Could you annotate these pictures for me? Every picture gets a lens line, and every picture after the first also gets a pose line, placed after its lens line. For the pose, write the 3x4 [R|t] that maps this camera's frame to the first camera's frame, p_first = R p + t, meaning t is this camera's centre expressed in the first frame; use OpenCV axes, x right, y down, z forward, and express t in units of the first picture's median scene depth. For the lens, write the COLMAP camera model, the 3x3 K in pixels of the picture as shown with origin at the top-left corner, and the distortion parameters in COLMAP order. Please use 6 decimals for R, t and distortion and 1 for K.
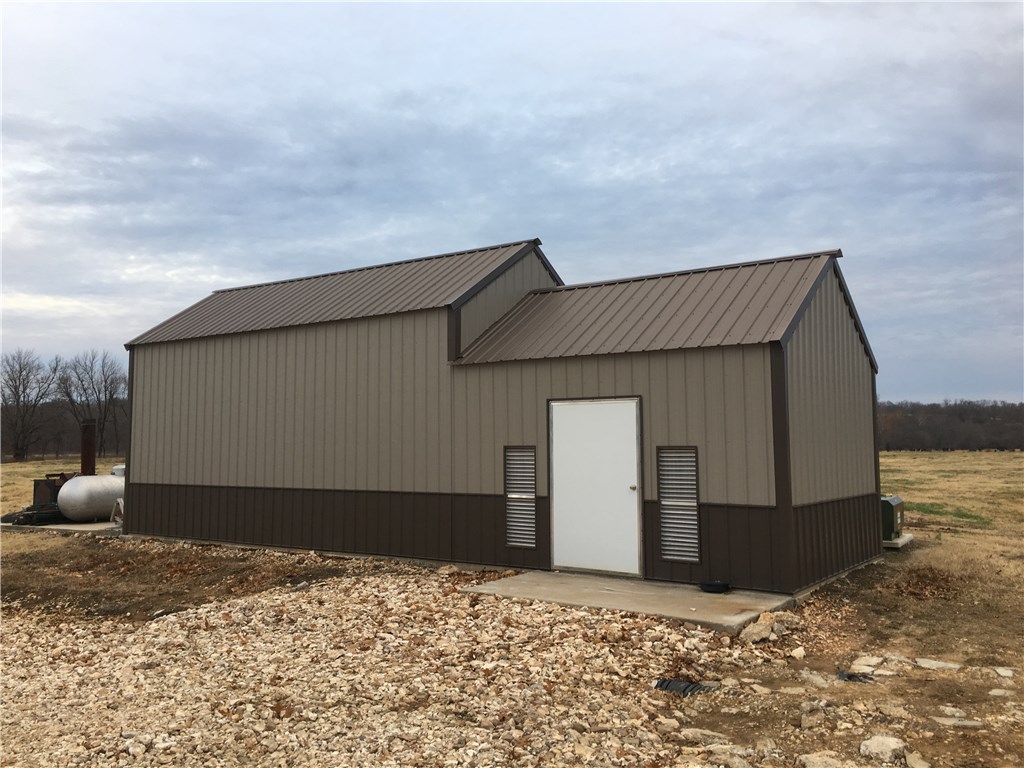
lens RADIAL K [[866.3, 0, 512.0], [0, 866.3, 384.0], [0, 0, 1]] dist [0.098027, -0.124762]
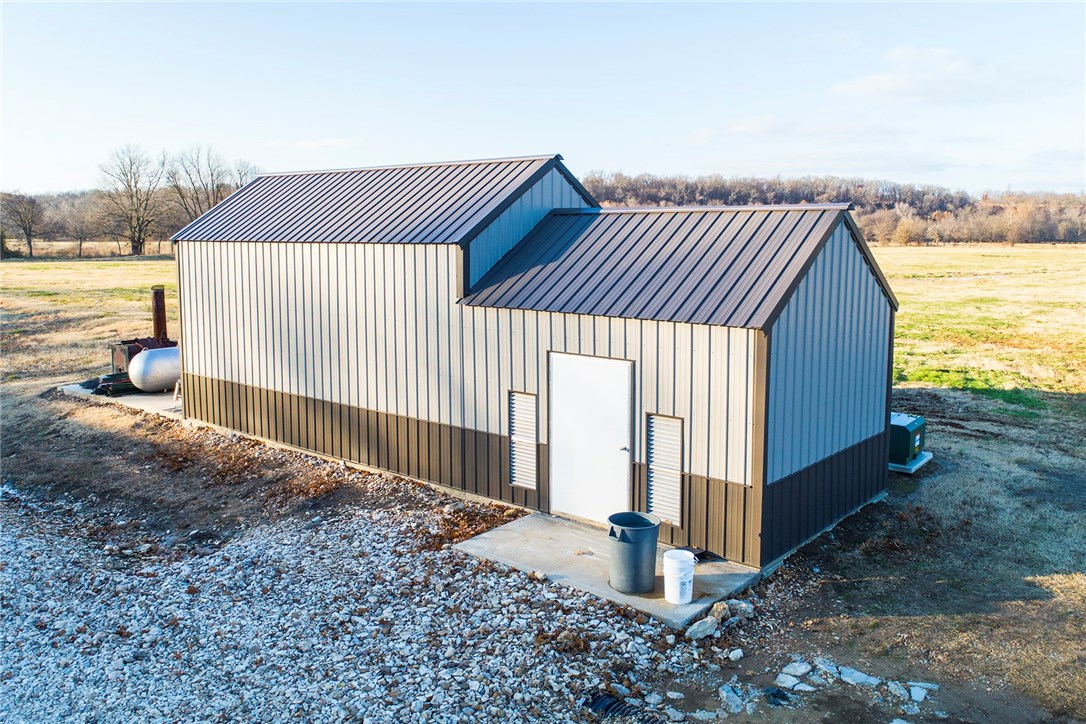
lens RADIAL K [[881.9, 0, 543.0], [0, 881.9, 362.0], [0, 0, 1]] dist [-0.004028, -0.001770]
pose [[0.997538, 0.014181, -0.068686, 0.105907], [-0.001218, 0.982699, 0.185206, -0.157749], [0.070124, -0.184666, 0.980296, 0.001994]]
